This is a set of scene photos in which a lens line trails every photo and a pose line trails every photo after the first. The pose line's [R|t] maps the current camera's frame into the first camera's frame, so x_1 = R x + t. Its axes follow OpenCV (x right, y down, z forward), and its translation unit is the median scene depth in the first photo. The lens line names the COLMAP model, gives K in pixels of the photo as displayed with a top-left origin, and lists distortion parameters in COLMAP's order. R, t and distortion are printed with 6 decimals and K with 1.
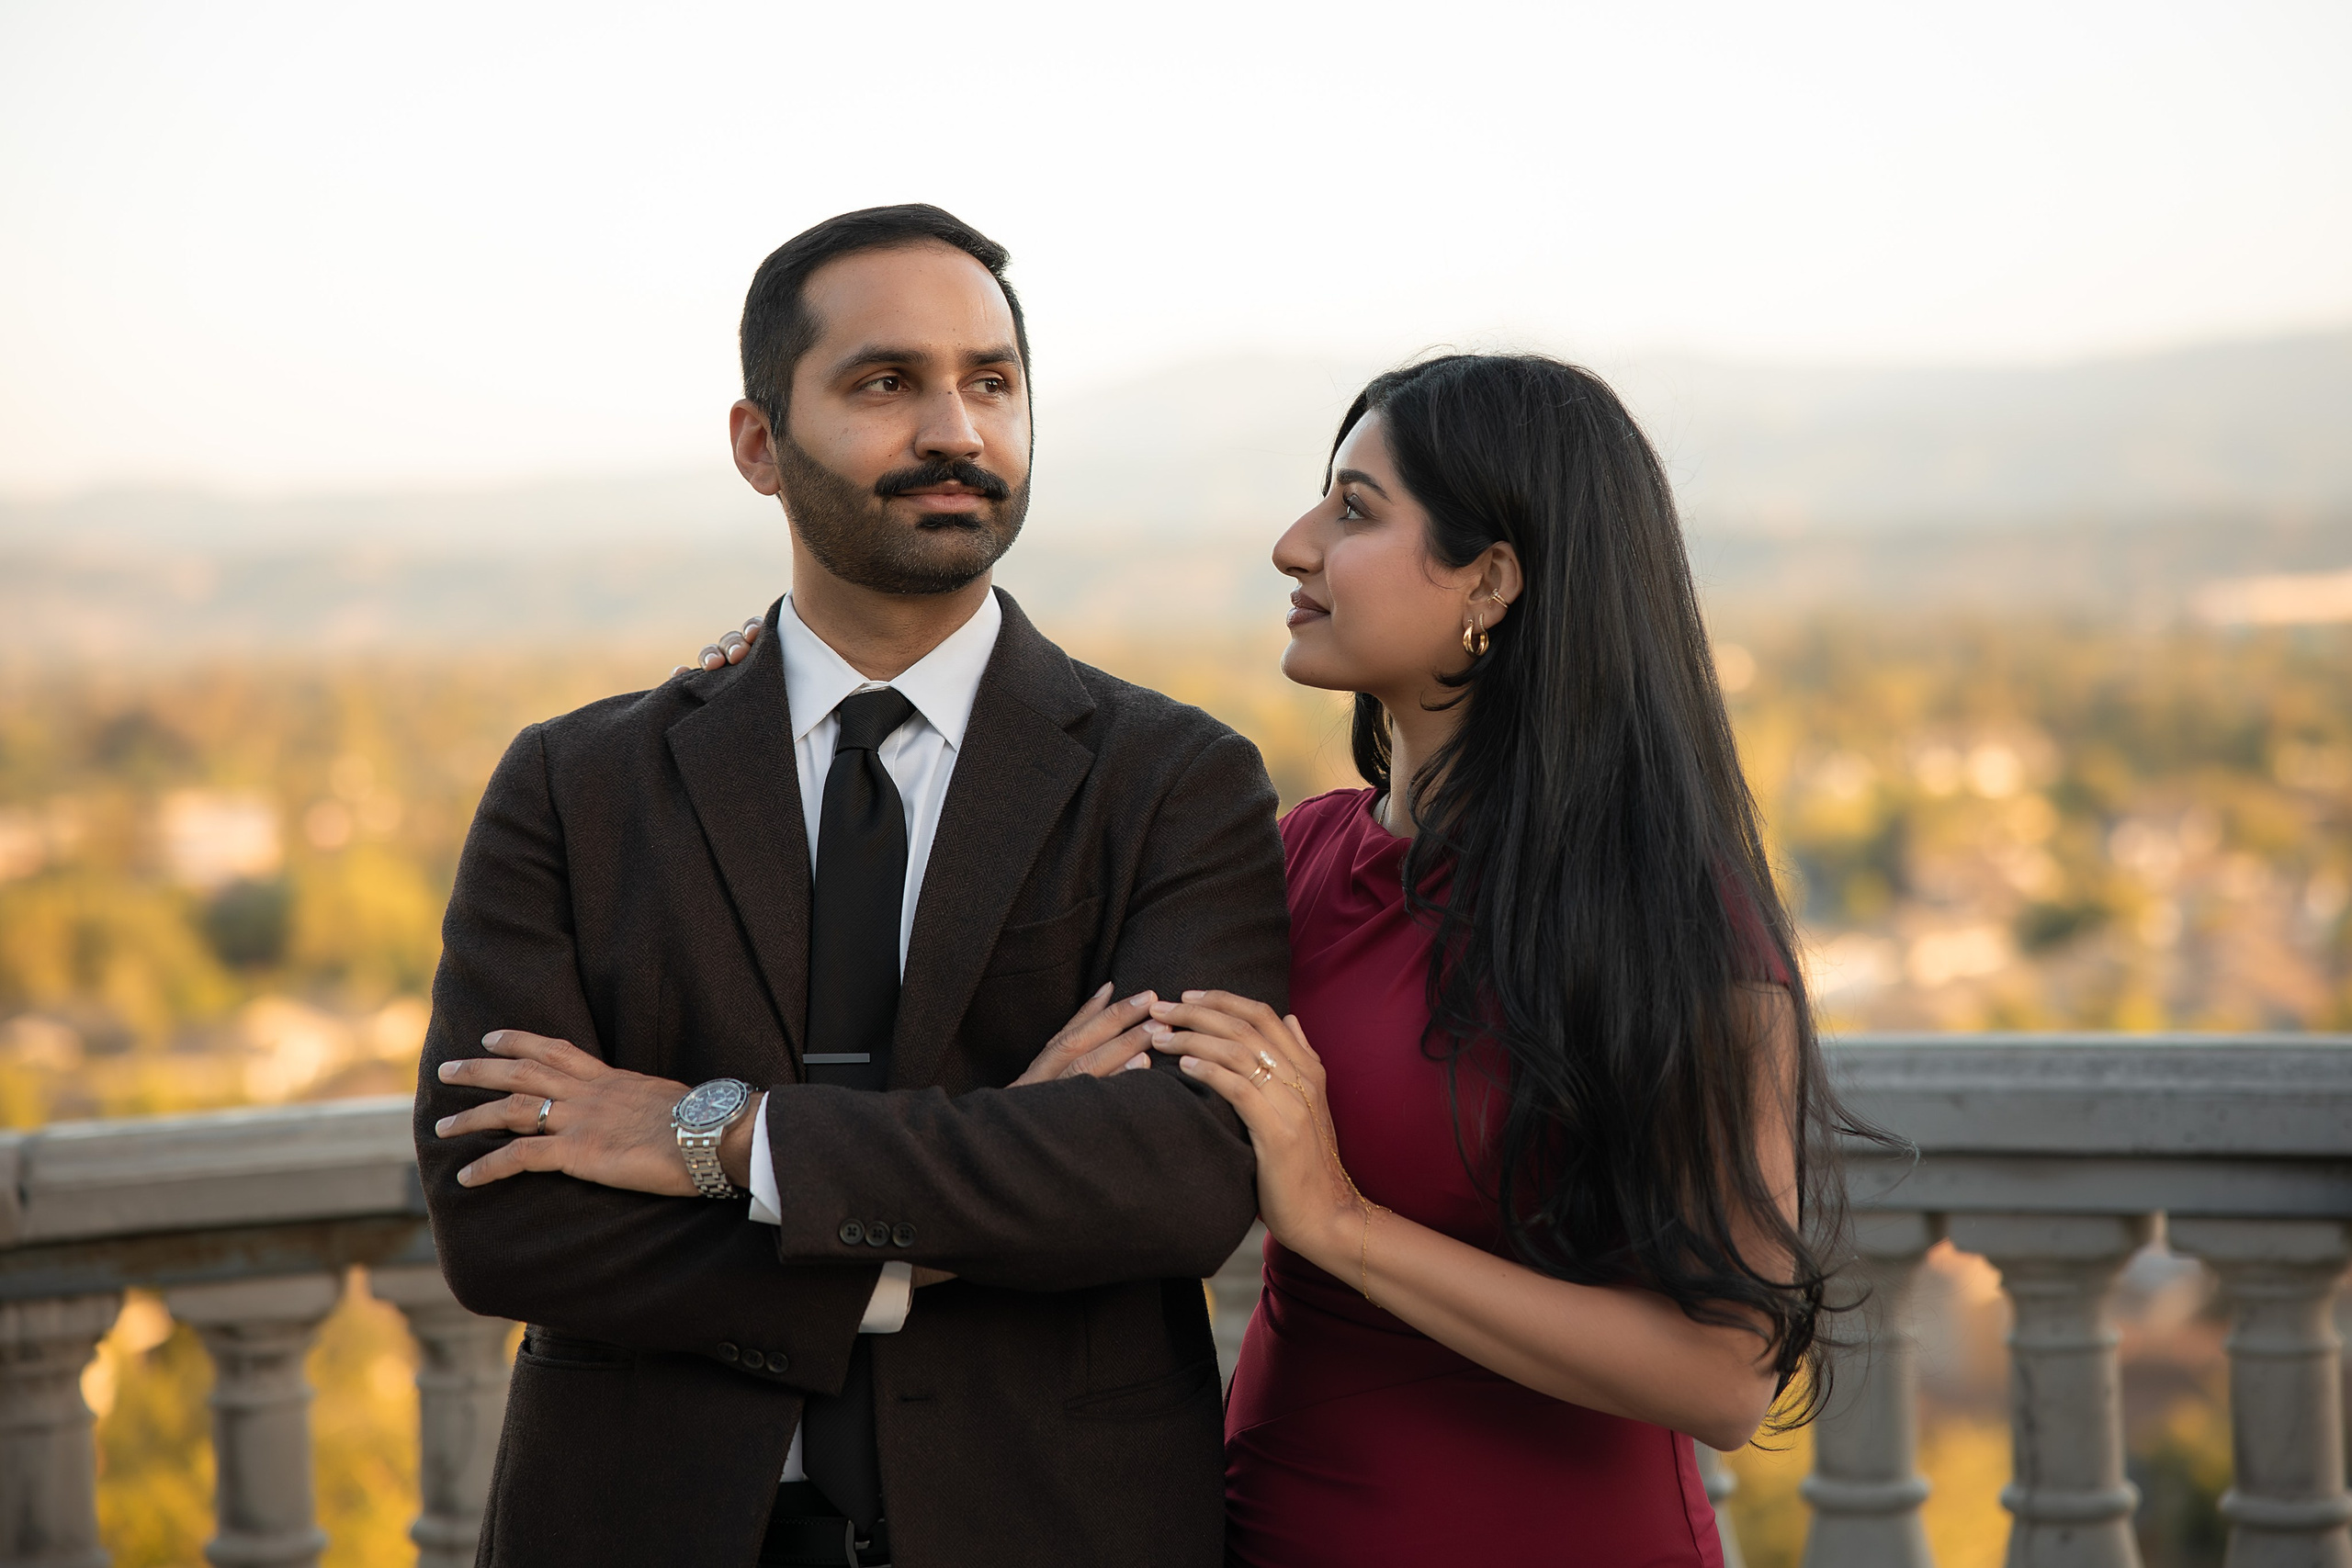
lens RADIAL K [[4967.9, 0, 1220.9], [0, 4967.9, 701.2], [0, 0, 1]] dist [0.194892, 0.000000]
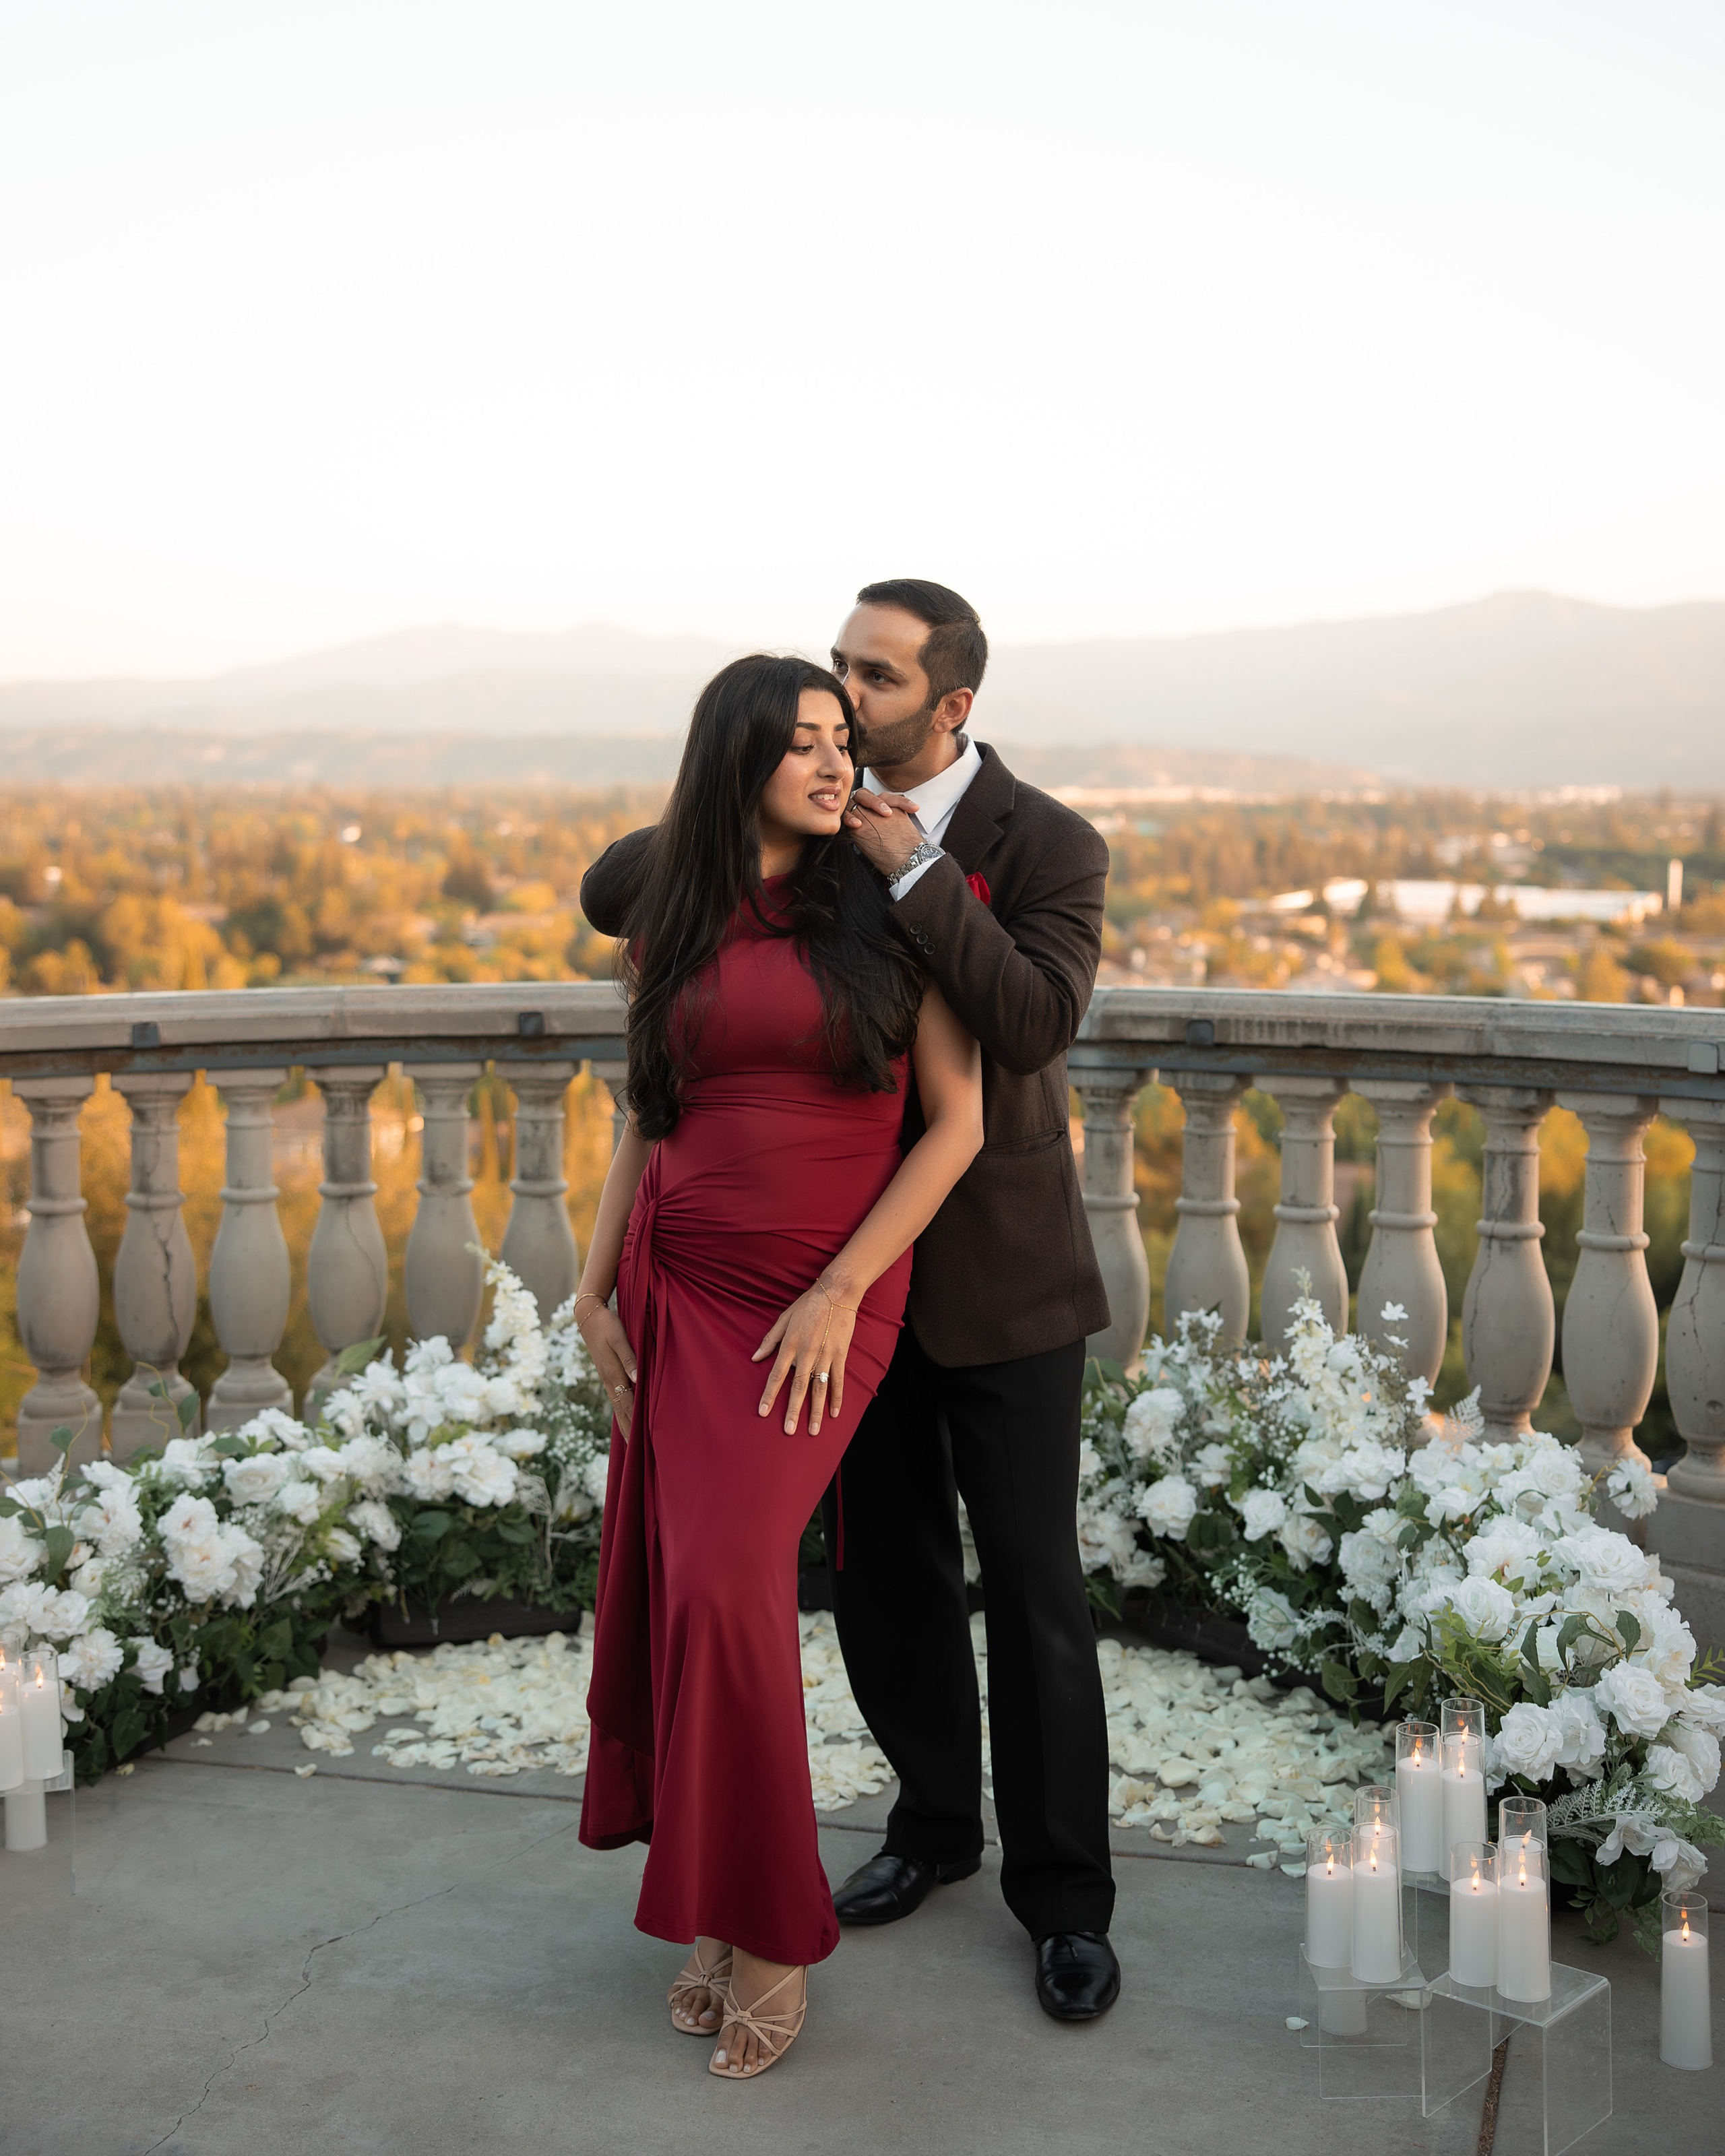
lens RADIAL K [[2899.5, 0, 840.1], [0, 2899.5, 919.2], [0, 0, 1]] dist [-0.009514, 0.000000]
pose [[0.988961, 0.031679, 0.144753, -0.045747], [-0.035594, 0.999065, 0.024536, 0.008711], [-0.143840, -0.029417, 0.989164, -0.222505]]
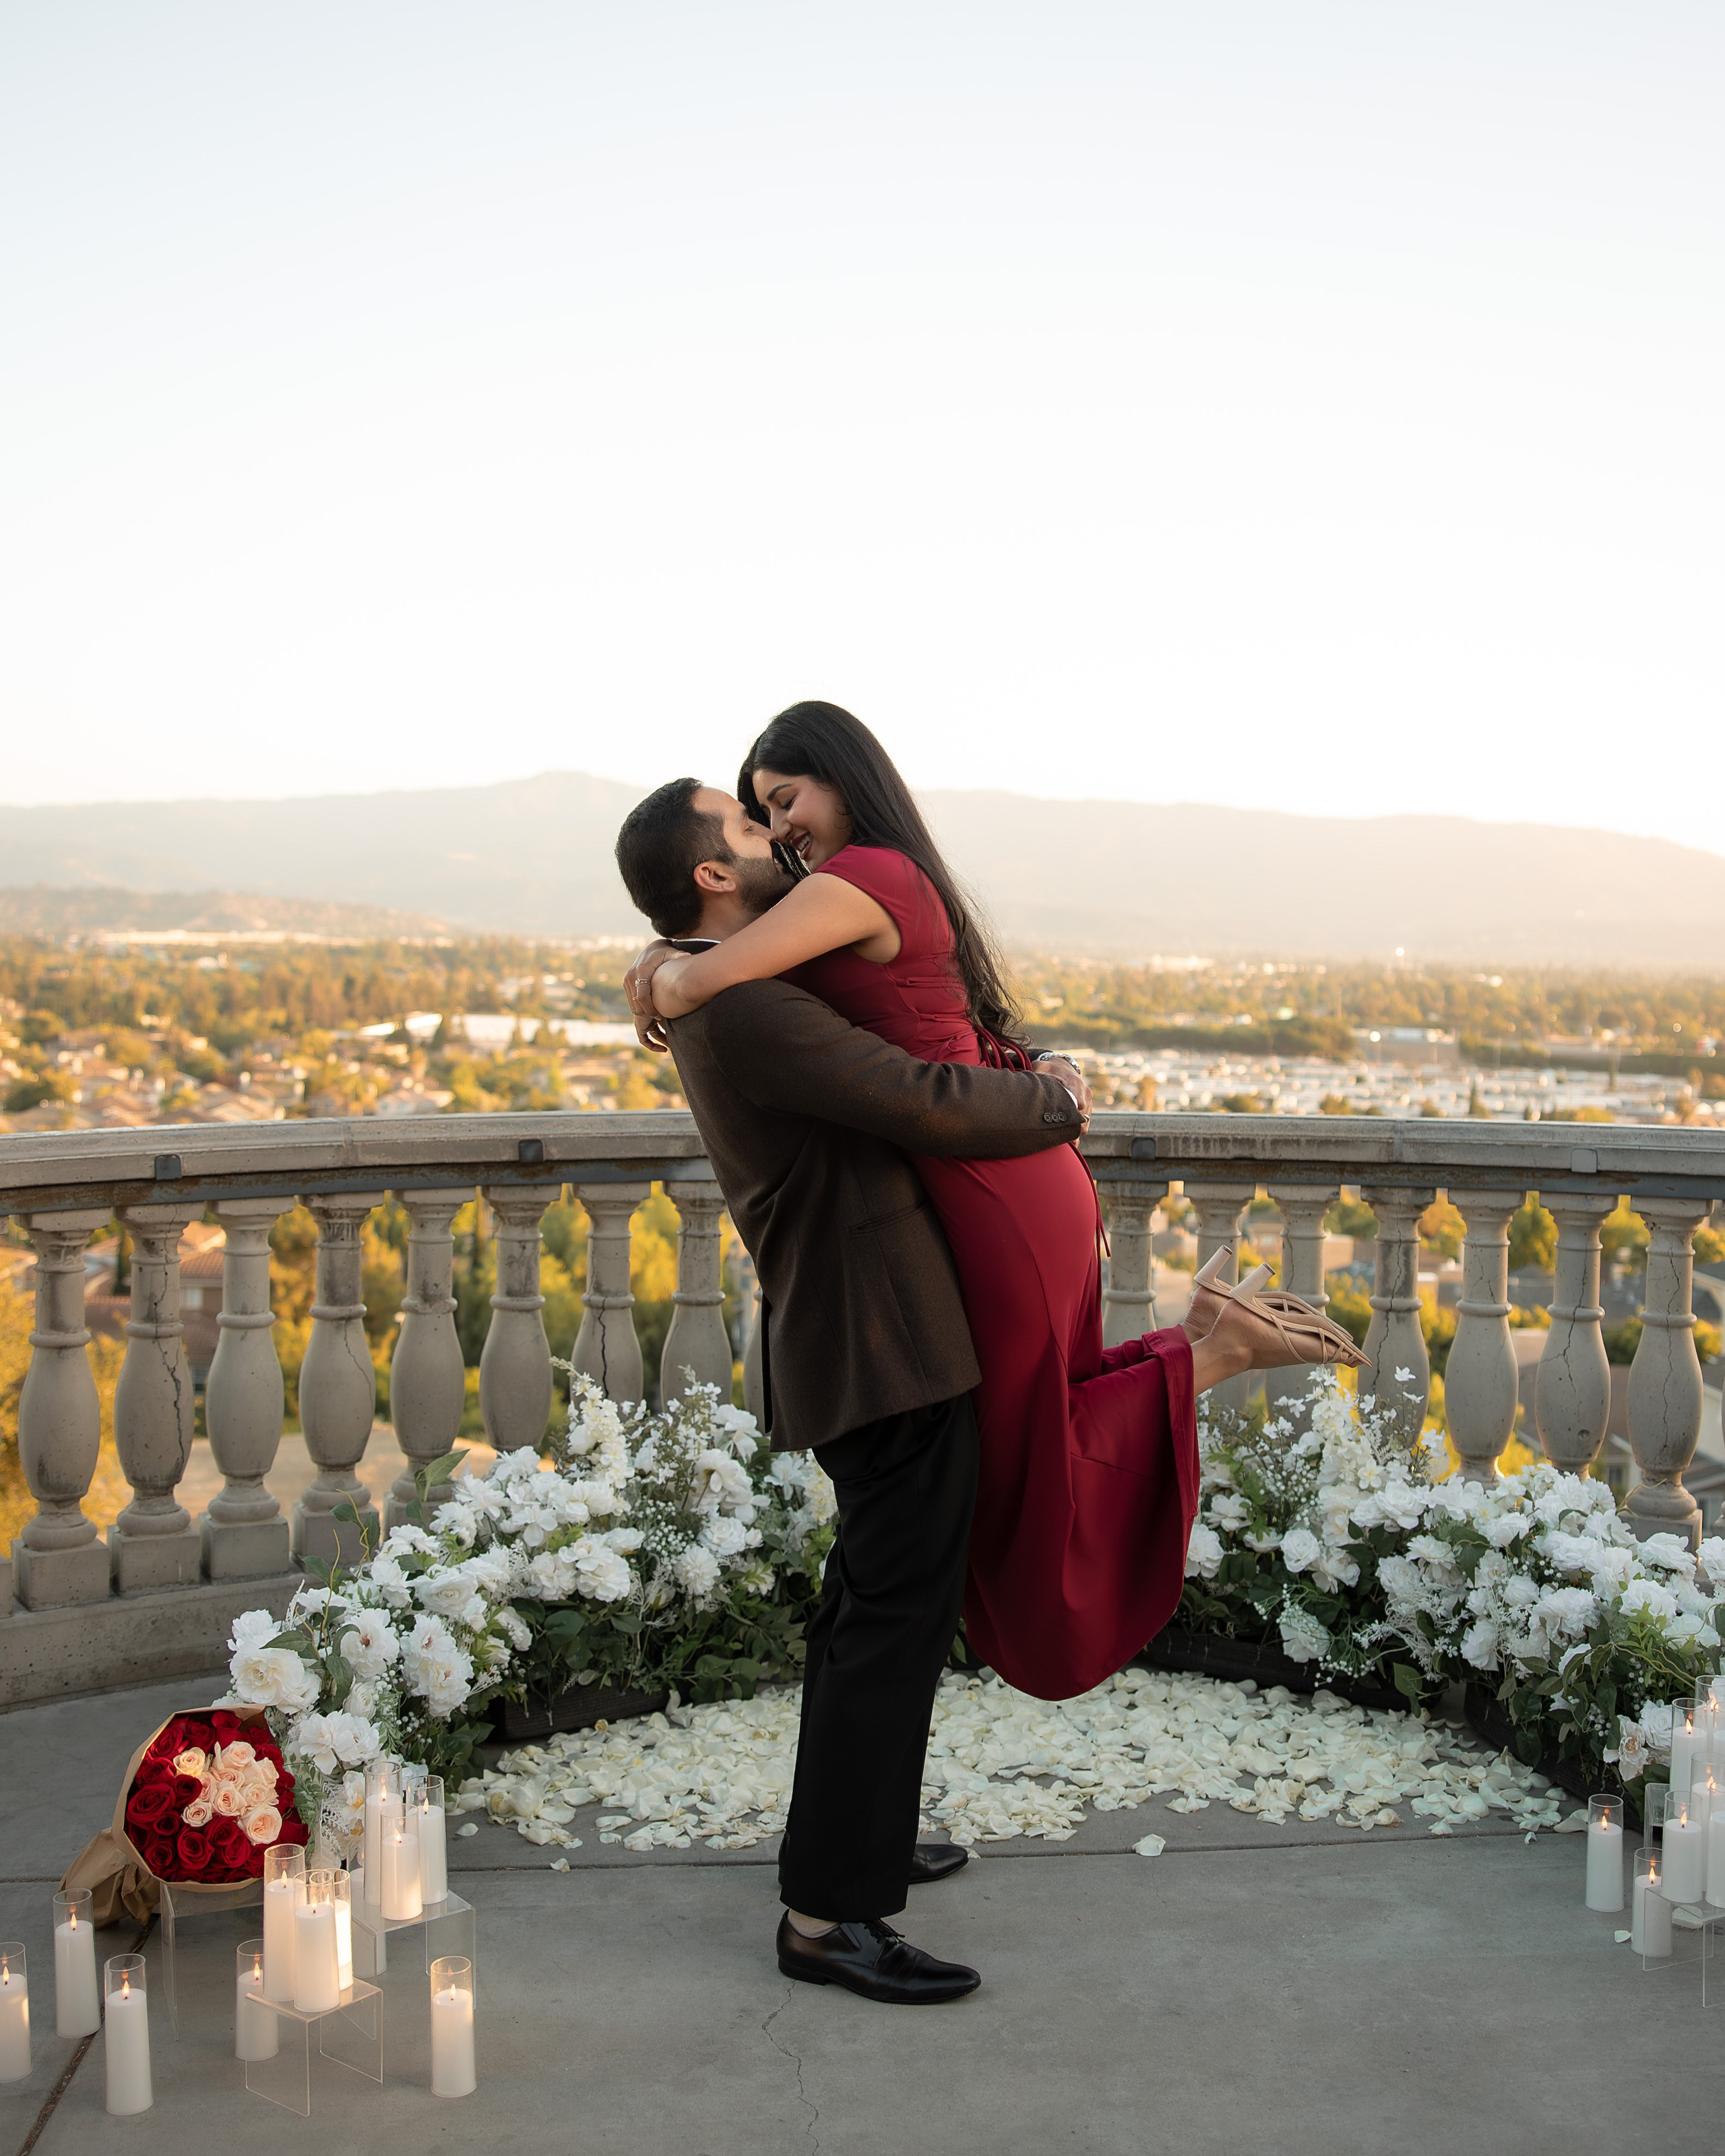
lens RADIAL K [[2460.8, 0, 930.3], [0, 2460.8, 954.6], [0, 0, 1]] dist [-0.084174, 0.000000]
pose [[0.853733, 0.050146, 0.518290, -0.405988], [-0.041490, 0.998738, -0.028289, 0.021920], [-0.519055, 0.002647, 0.854737, -0.050991]]
